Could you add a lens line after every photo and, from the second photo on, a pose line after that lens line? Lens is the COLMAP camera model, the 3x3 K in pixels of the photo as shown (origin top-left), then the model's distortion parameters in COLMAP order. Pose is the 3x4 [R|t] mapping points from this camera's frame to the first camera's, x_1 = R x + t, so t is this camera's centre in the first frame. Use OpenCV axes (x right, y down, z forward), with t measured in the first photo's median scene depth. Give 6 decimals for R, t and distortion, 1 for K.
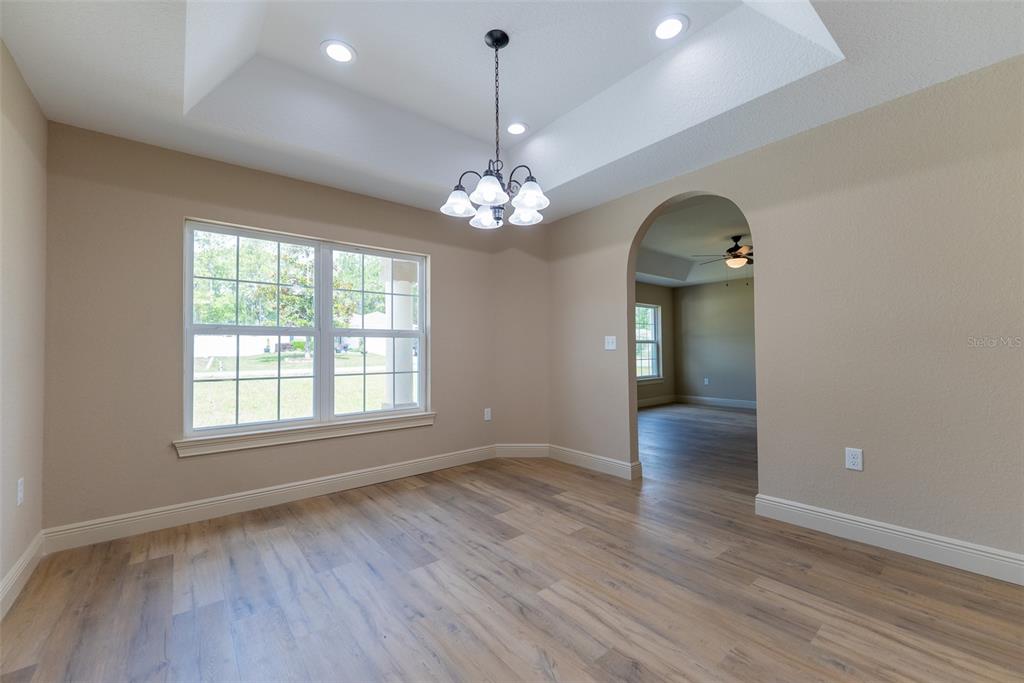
lens RADIAL K [[409.1, 0, 515.2], [0, 409.1, 343.4], [0, 0, 1]] dist [-0.000338, -0.000614]
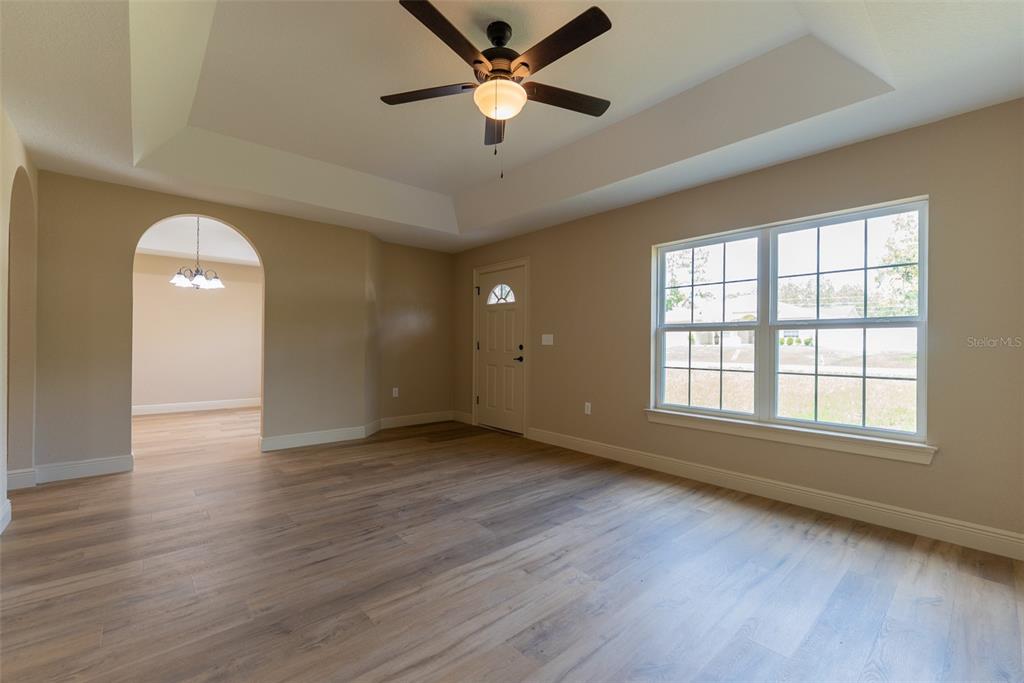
lens RADIAL K [[424.2, 0, 512.0], [0, 424.2, 341.5], [0, 0, 1]] dist [-0.000215, -0.000121]
pose [[0.038749, 0.000182, -0.999249, 0.556549], [0.007710, 0.999970, 0.000481, 0.004384], [0.999219, -0.007723, 0.038746, 0.450011]]
